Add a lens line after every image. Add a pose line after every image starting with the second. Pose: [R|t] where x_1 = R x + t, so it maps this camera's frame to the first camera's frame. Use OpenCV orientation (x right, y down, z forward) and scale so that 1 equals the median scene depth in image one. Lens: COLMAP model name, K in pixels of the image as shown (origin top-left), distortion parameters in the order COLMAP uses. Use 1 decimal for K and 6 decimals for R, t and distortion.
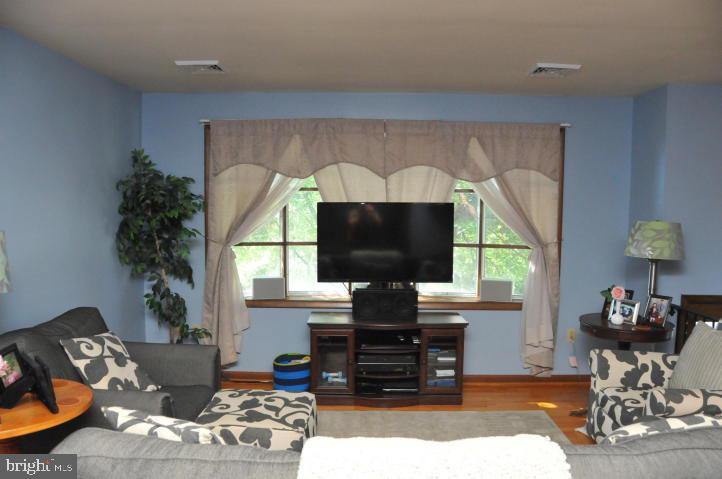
lens RADIAL K [[560.7, 0, 361.1], [0, 560.7, 252.4], [0, 0, 1]] dist [-0.141980, 0.088978]
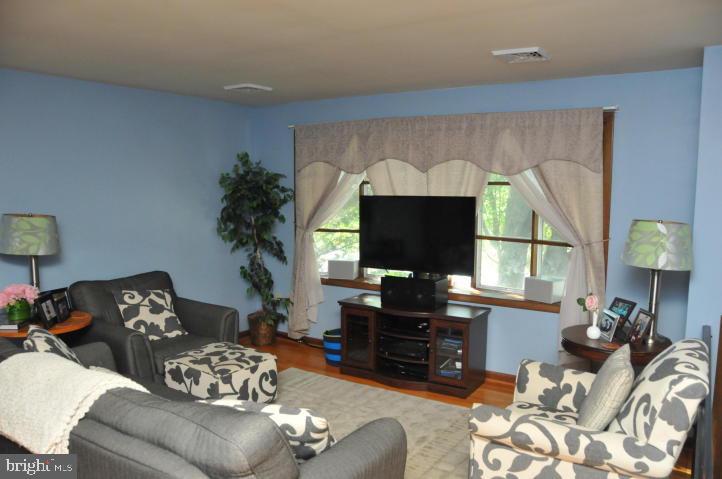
lens RADIAL K [[551.3, 0, 369.9], [0, 551.3, 252.1], [0, 0, 1]] dist [-0.123459, 0.008700]
pose [[0.851189, 0.058277, -0.521614, 0.506975], [-0.044577, 0.998253, 0.038786, -0.019214], [0.522963, -0.009762, 0.852299, 0.068346]]
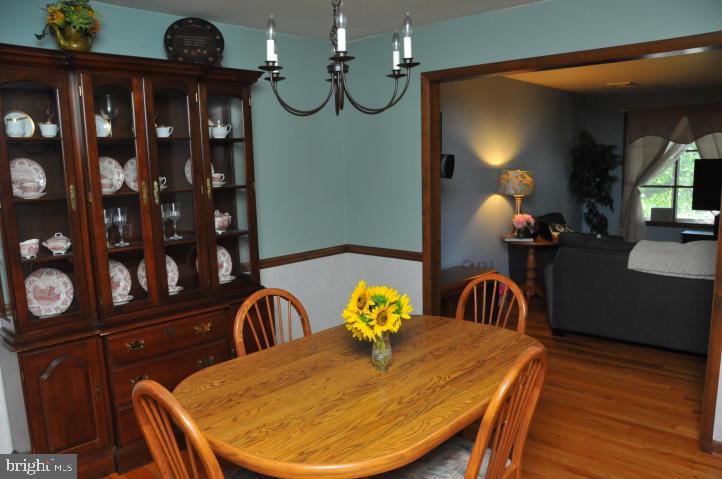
lens RADIAL K [[560.7, 0, 361.1], [0, 560.7, 252.4], [0, 0, 1]] dist [-0.141980, 0.088978]
pose [[0.736036, 0.082513, -0.671895, 0.259238], [-0.031262, 0.995628, 0.088023, 0.067309], [0.676220, -0.043783, 0.735397, -0.744979]]
